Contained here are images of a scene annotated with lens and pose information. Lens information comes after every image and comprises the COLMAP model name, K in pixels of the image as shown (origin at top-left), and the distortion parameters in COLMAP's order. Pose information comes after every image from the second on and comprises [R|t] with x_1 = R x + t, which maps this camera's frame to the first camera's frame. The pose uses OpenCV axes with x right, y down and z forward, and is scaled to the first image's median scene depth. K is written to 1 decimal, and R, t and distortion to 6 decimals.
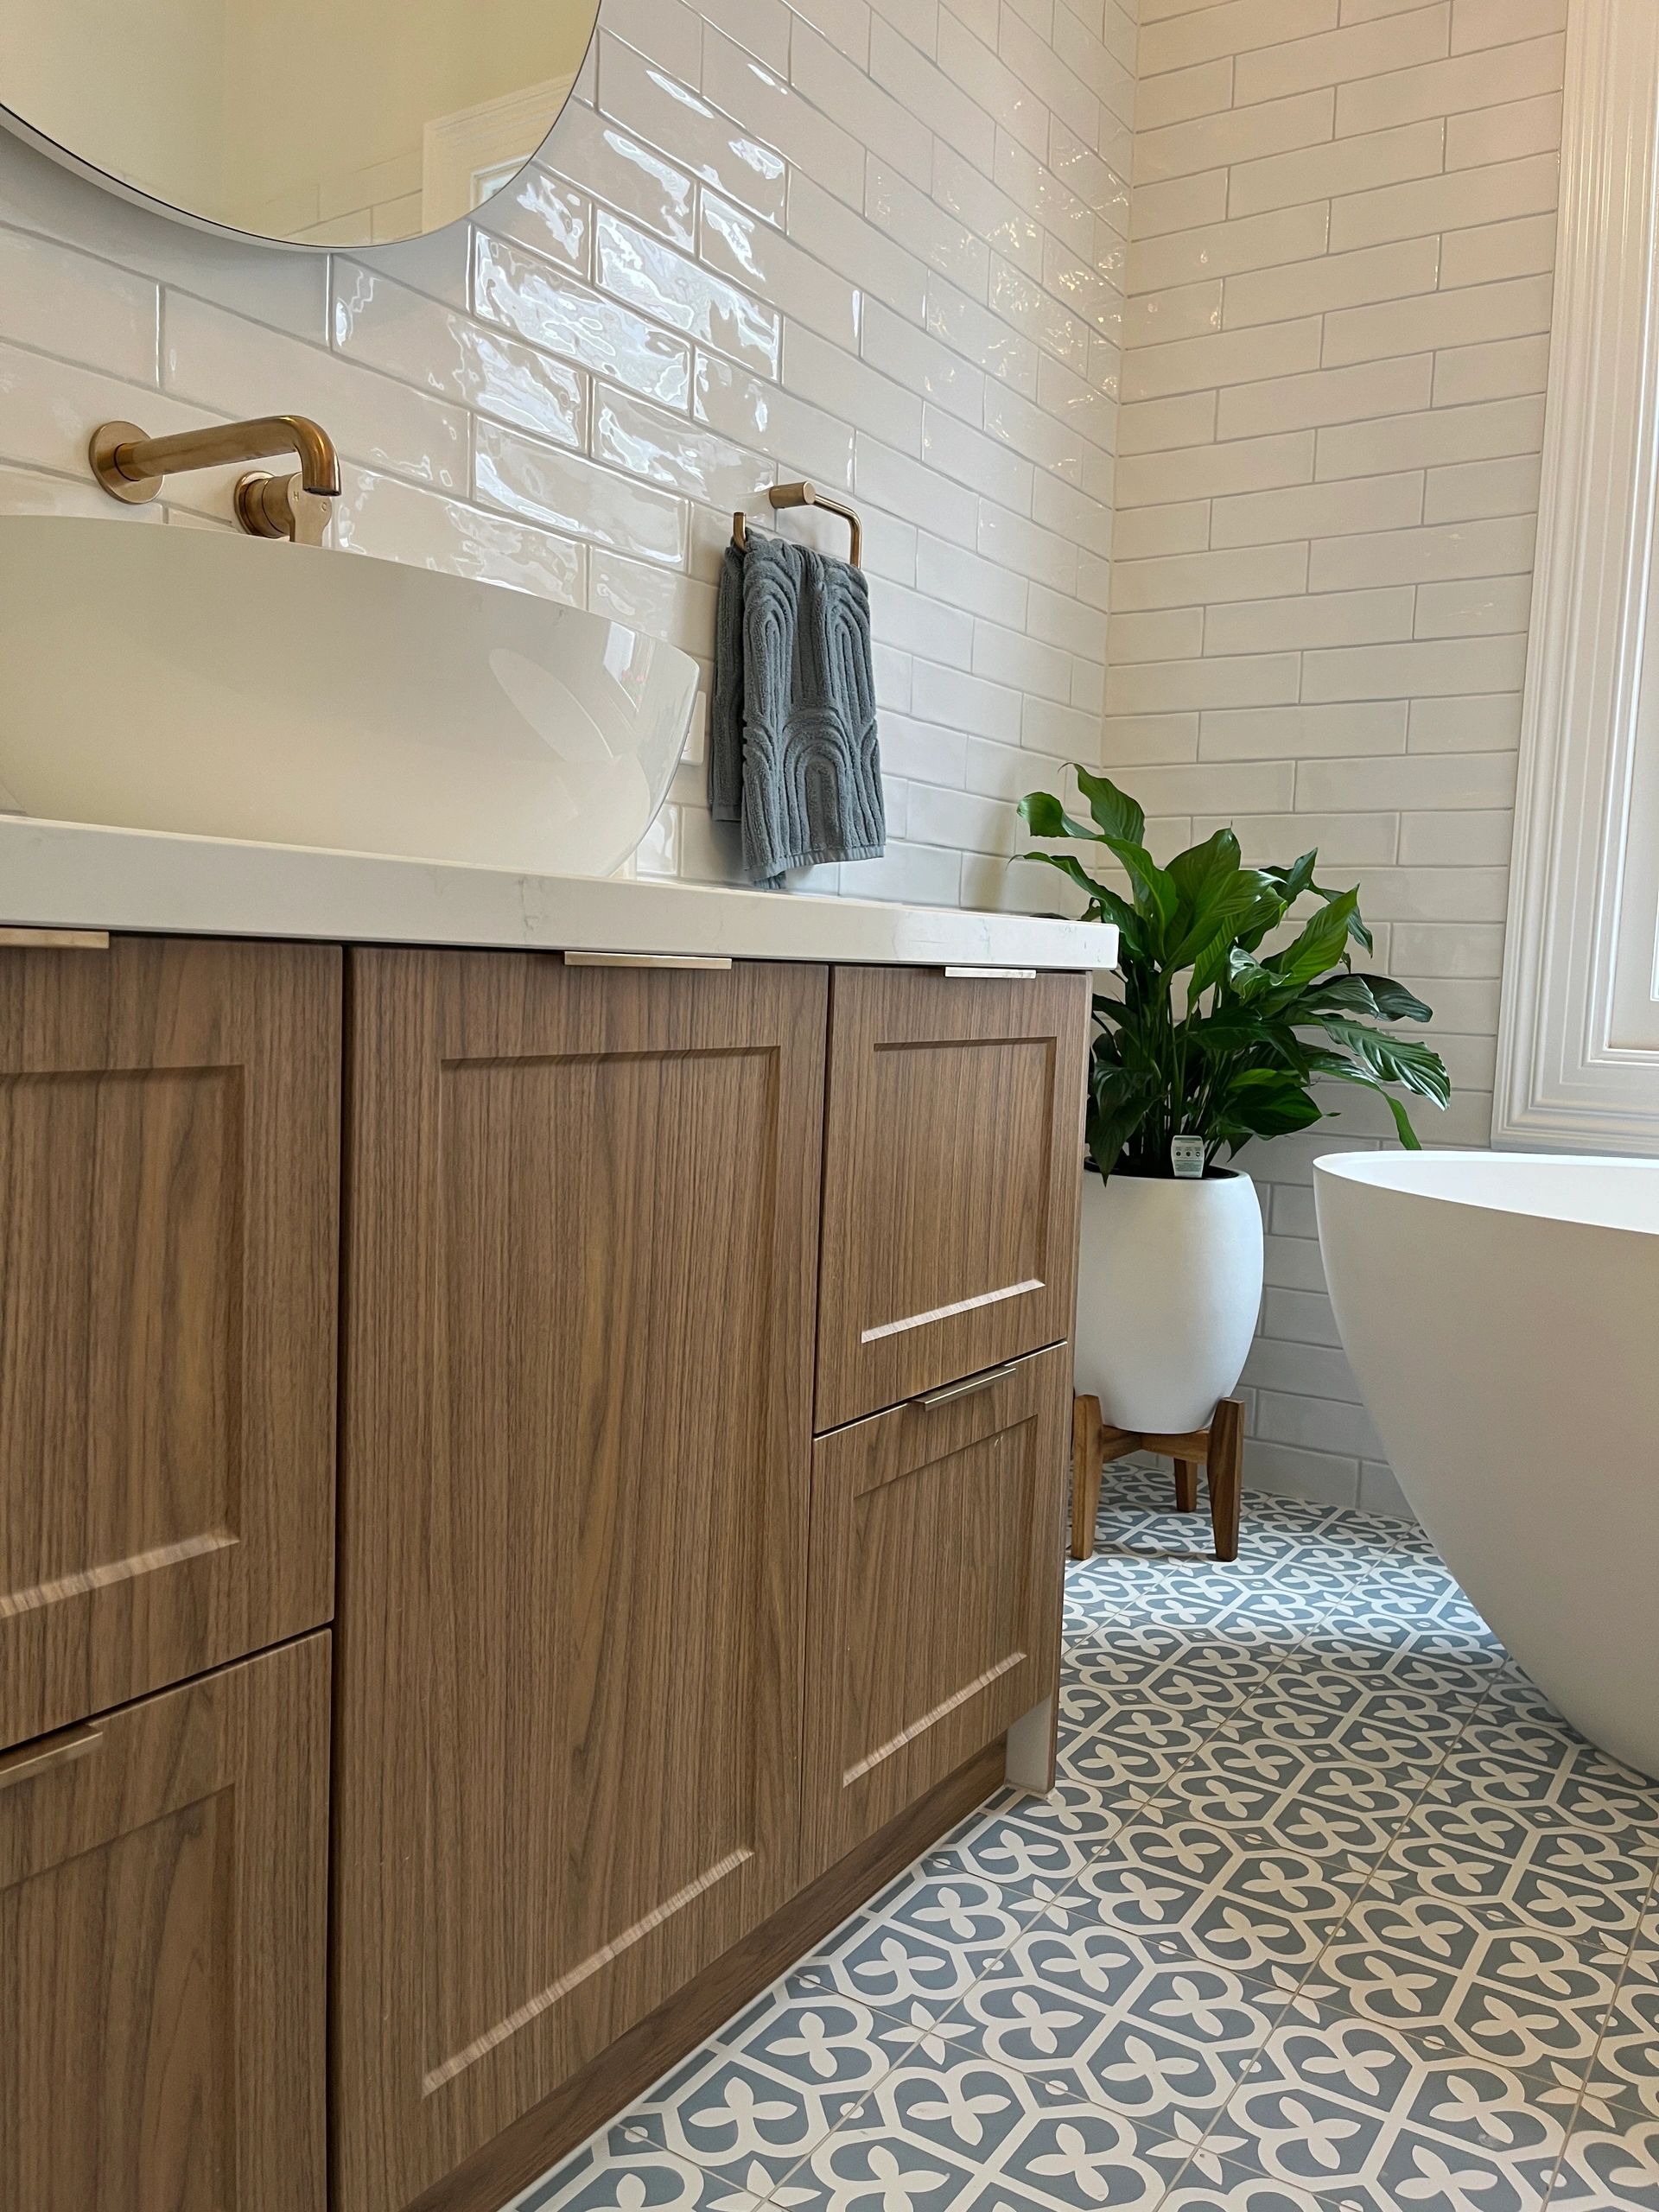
lens RADIAL K [[1705.2, 0, 853.1], [0, 1705.2, 1109.6], [0, 0, 1]] dist [0.065521, -0.081000]
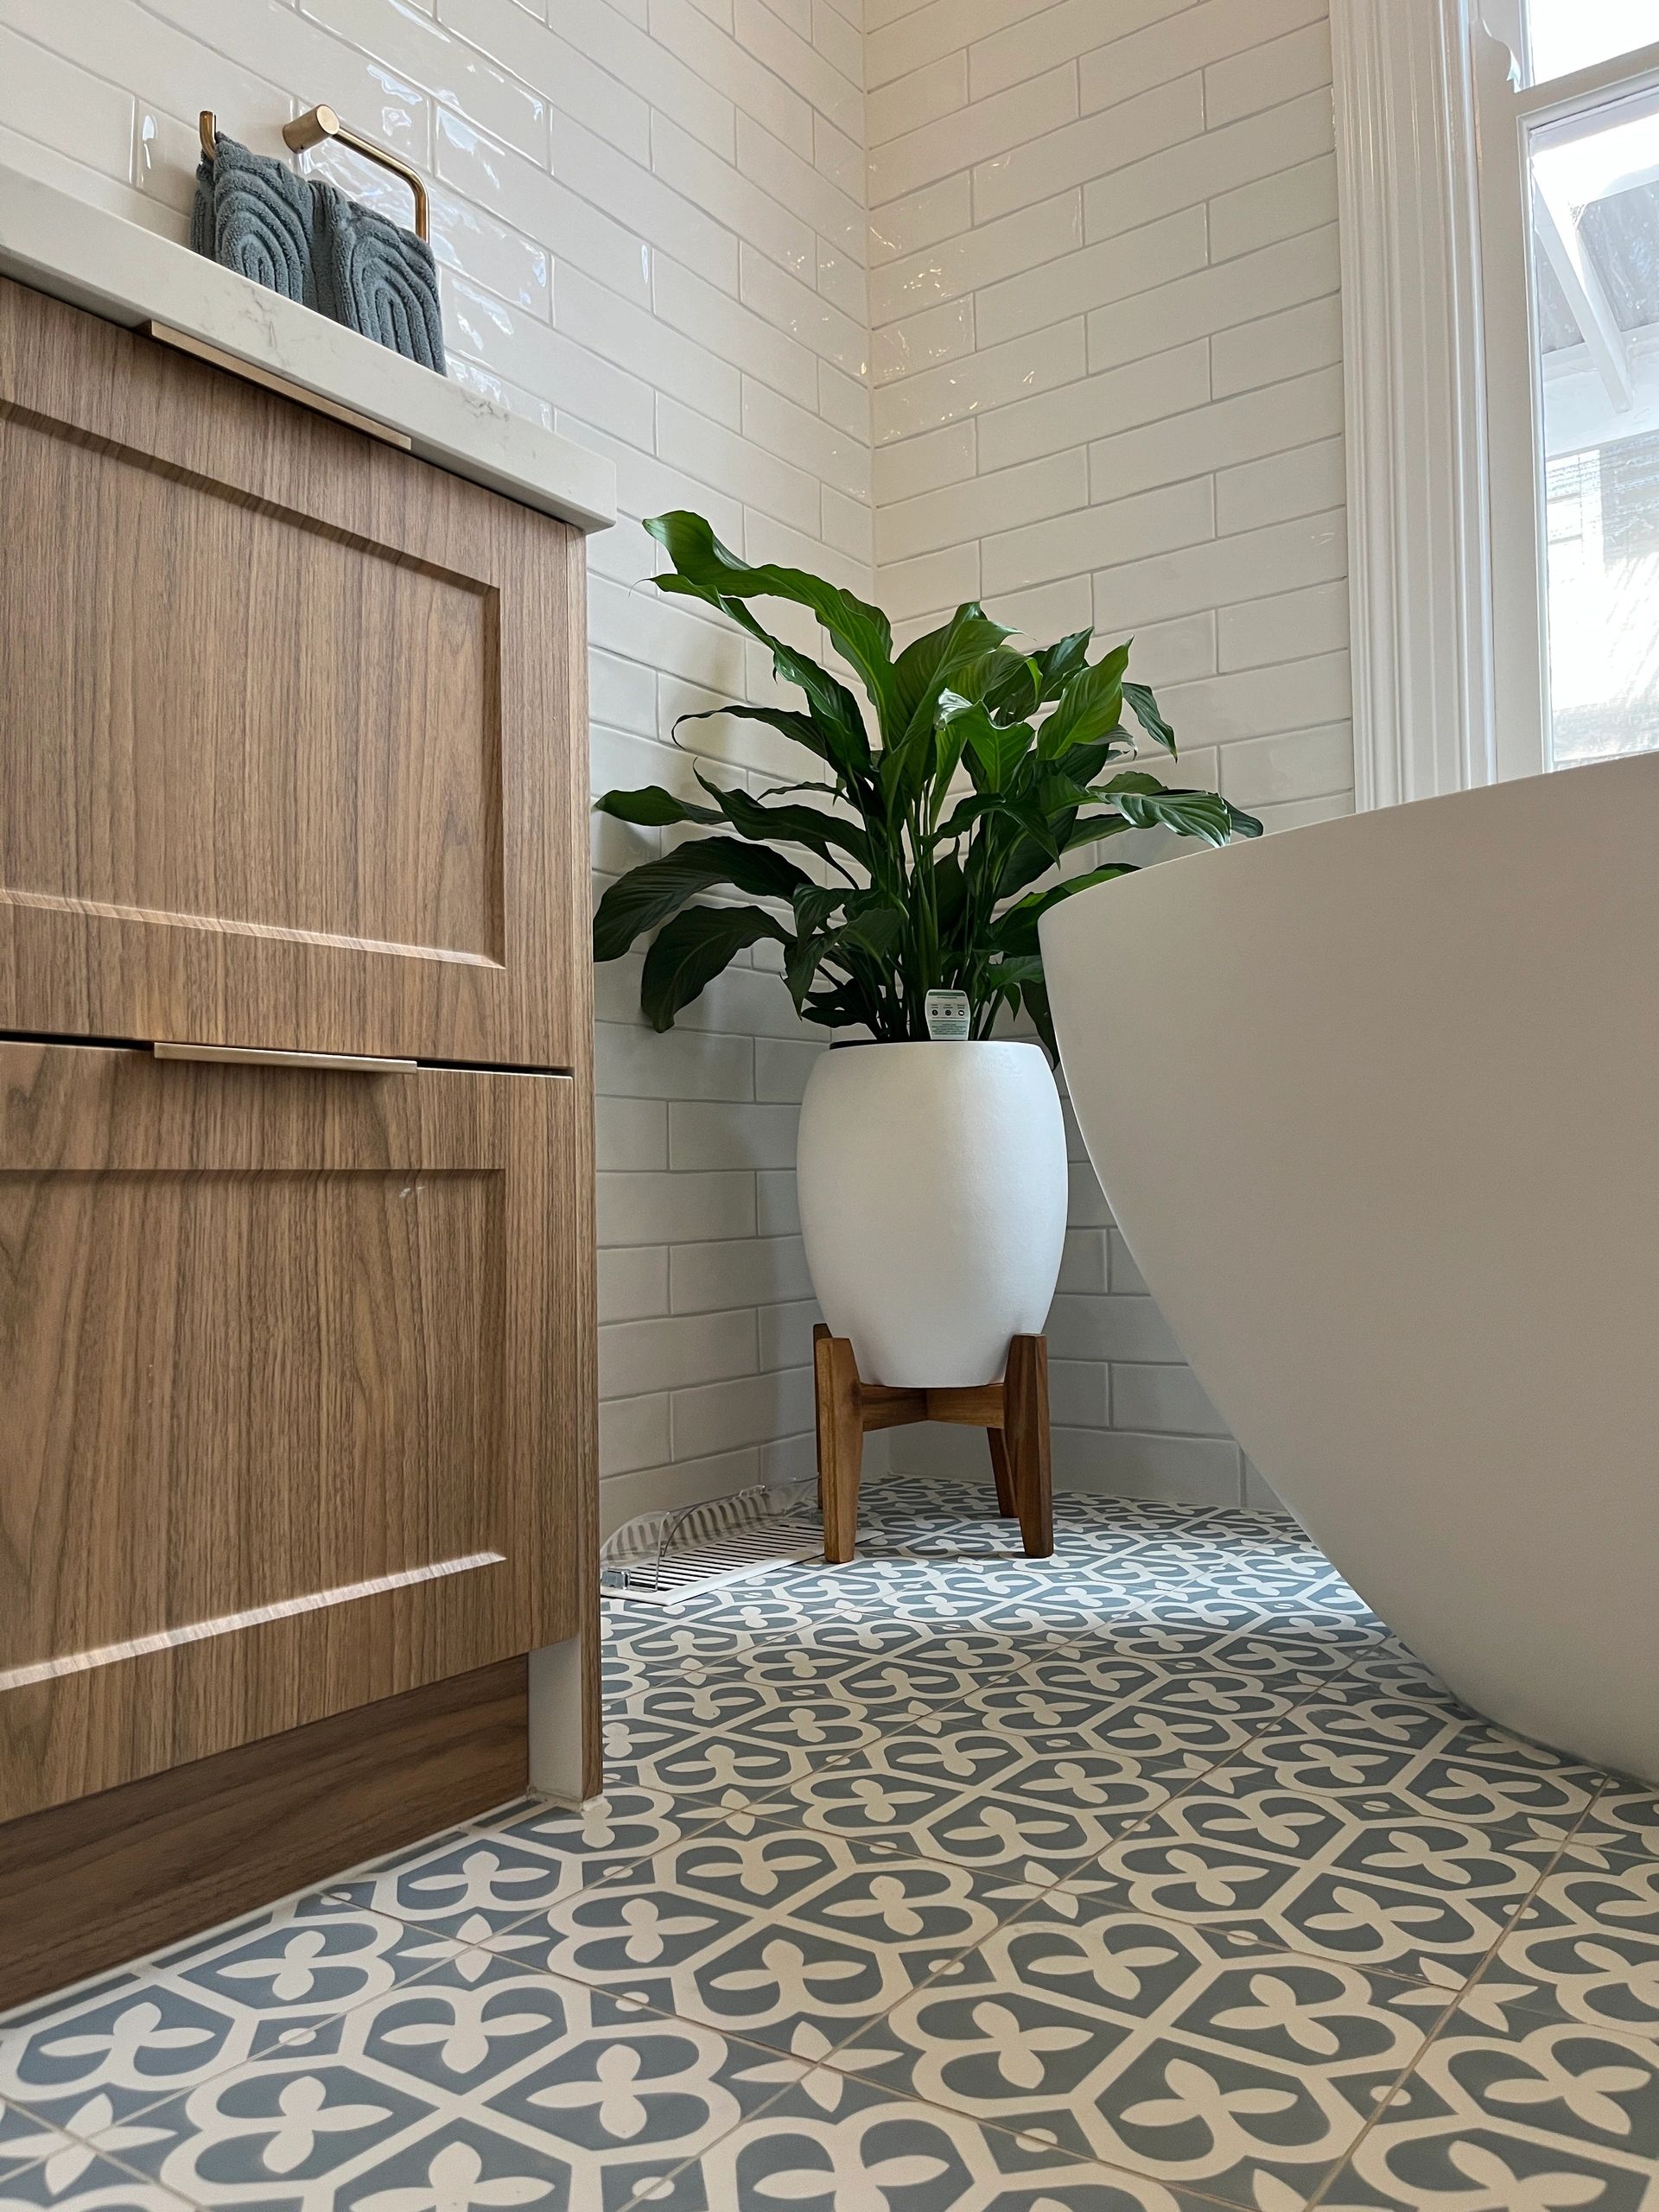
lens RADIAL K [[1704.2, 0, 835.5], [0, 1704.2, 1108.1], [0, 0, 1]] dist [0.051771, -0.051662]
pose [[0.997156, -0.059098, -0.046767, 0.246694], [0.052386, 0.989648, -0.133616, 0.231416], [0.054179, 0.130786, 0.989929, 0.342509]]
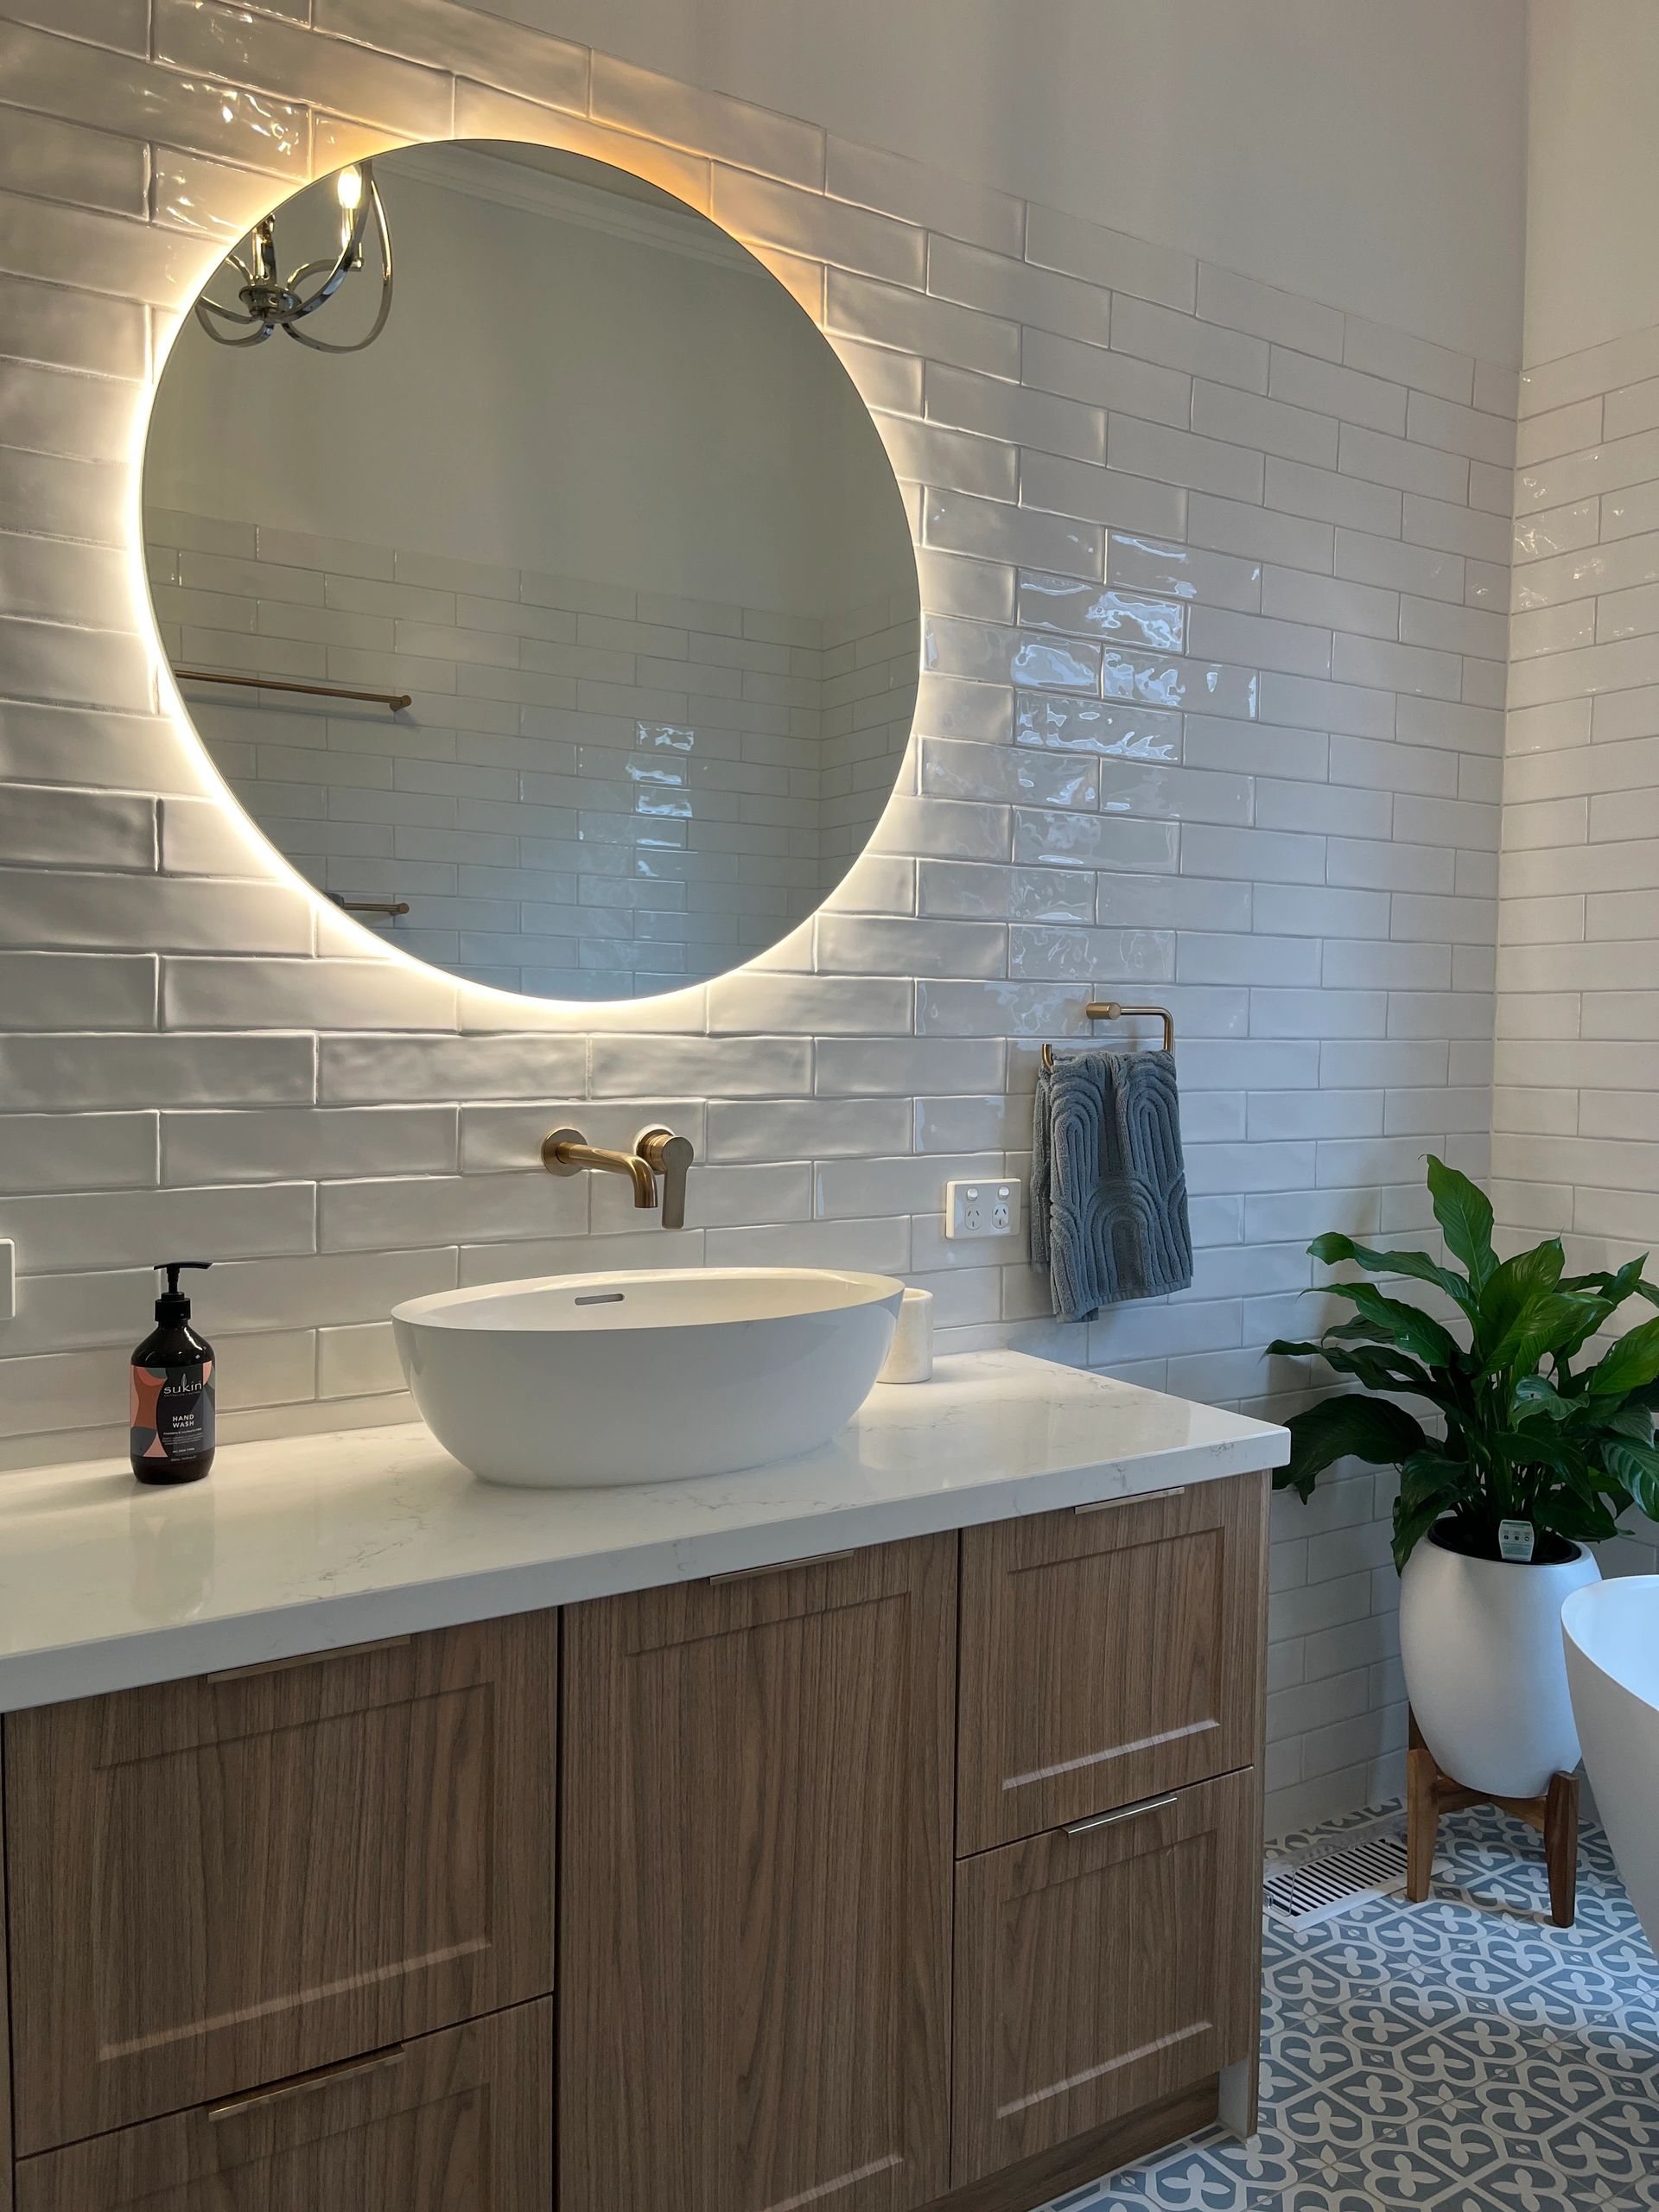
lens RADIAL K [[1704.0, 0, 829.7], [0, 1704.0, 1092.8], [0, 0, 1]] dist [0.078295, -0.114461]
pose [[0.911905, -0.007047, -0.410342, 0.343955], [-0.015217, 0.998584, -0.050967, -0.267163], [0.410120, 0.052721, 0.910507, -0.260951]]
